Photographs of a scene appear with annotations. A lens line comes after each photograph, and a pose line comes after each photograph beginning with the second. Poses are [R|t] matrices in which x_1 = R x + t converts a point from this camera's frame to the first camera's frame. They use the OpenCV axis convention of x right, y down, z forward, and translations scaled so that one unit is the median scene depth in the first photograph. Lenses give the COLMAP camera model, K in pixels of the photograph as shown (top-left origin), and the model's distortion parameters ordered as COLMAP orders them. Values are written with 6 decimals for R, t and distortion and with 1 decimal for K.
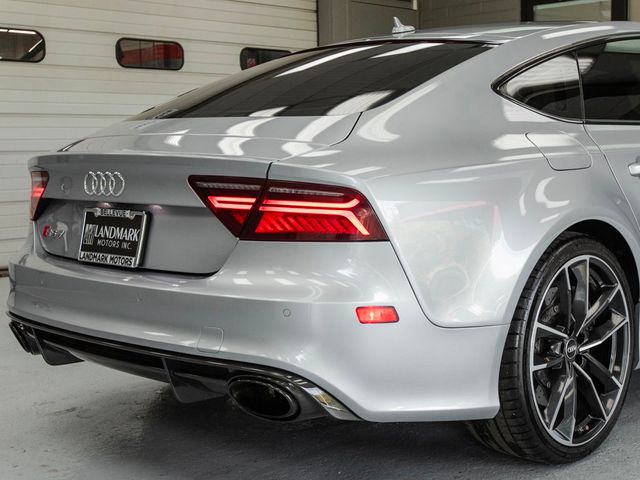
lens RADIAL K [[1082.8, 0, 320.0], [0, 1082.8, 240.0], [0, 0, 1]] dist [-0.000937, -0.026936]
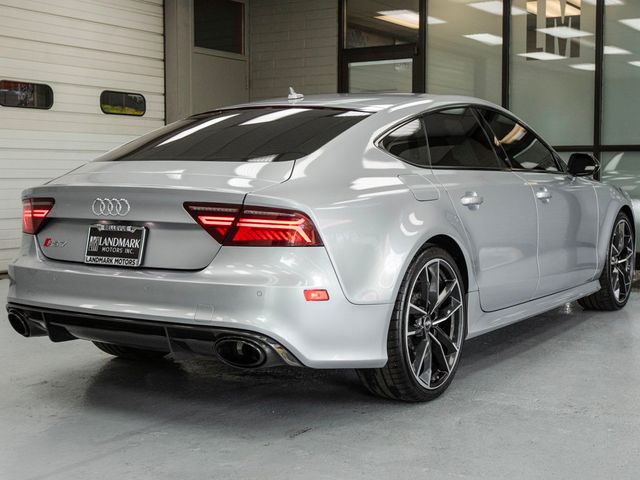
lens RADIAL K [[1082.8, 0, 320.0], [0, 1082.8, 240.0], [0, 0, 1]] dist [-0.000937, -0.026936]
pose [[0.977729, 0.002786, 0.209855, -0.229677], [0.002905, 0.999636, -0.026805, 0.028964], [-0.209853, 0.026817, 0.977365, -0.423887]]
